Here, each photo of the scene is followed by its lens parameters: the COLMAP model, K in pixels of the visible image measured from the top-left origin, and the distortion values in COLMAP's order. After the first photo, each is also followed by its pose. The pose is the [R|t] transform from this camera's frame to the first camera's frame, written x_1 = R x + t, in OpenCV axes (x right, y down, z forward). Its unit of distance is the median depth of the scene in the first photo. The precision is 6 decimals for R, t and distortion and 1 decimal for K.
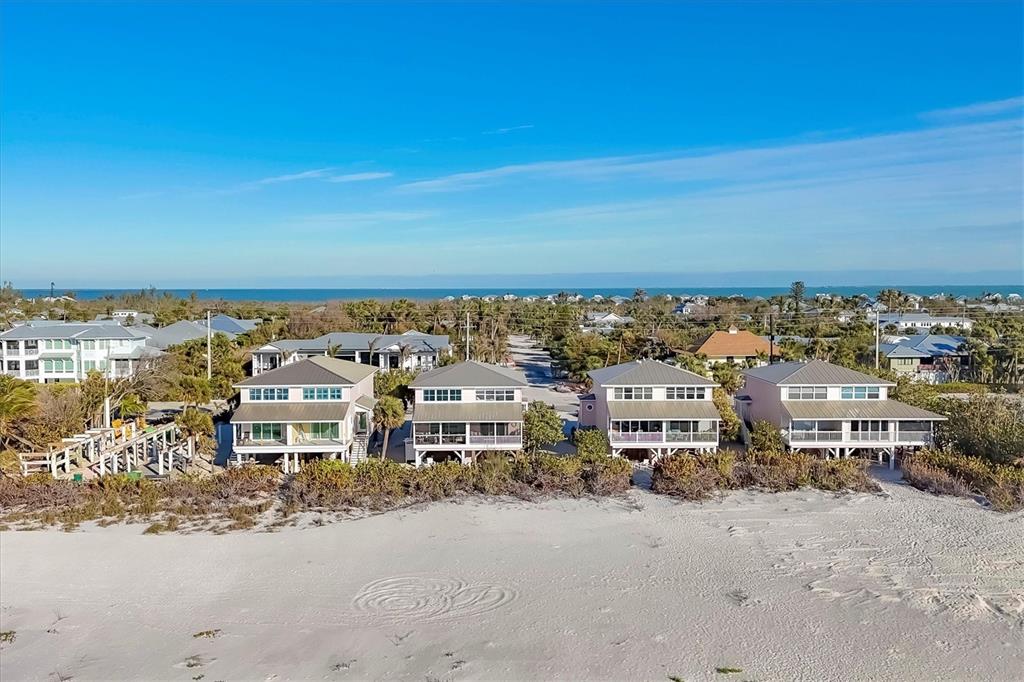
lens RADIAL K [[886.5, 0, 512.0], [0, 886.5, 341.0], [0, 0, 1]] dist [0.046410, 0.001788]
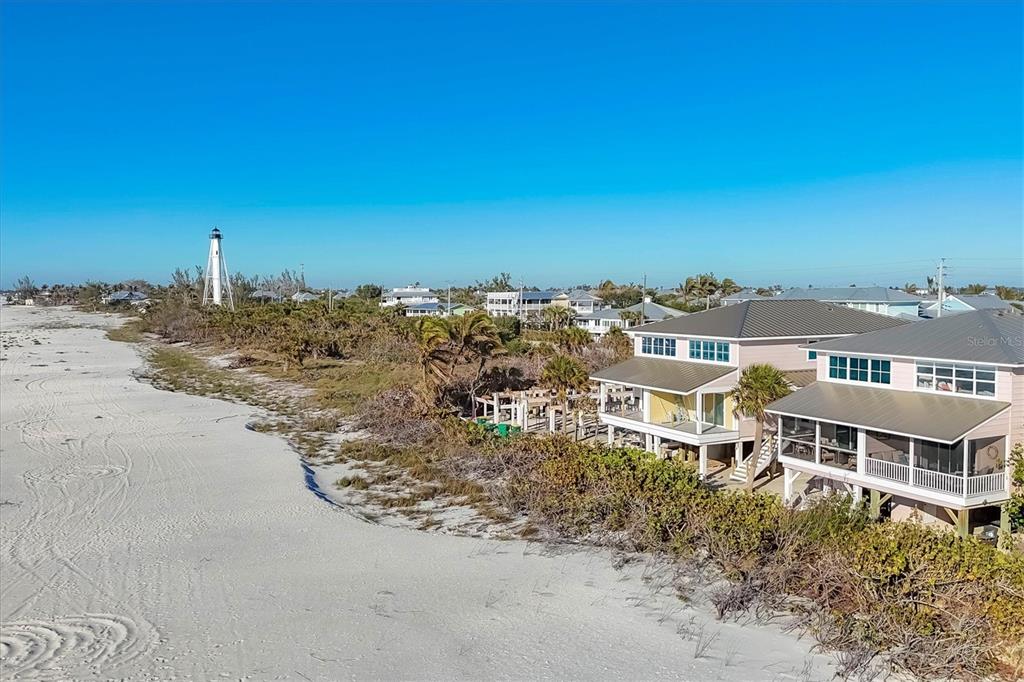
lens RADIAL K [[886.5, 0, 512.0], [0, 886.5, 341.0], [0, 0, 1]] dist [0.046410, 0.001788]
pose [[0.413999, 0.052981, -0.908734, 0.296471], [-0.049588, 0.998135, 0.035602, 0.037130], [0.908926, 0.030324, 0.415854, 0.615036]]
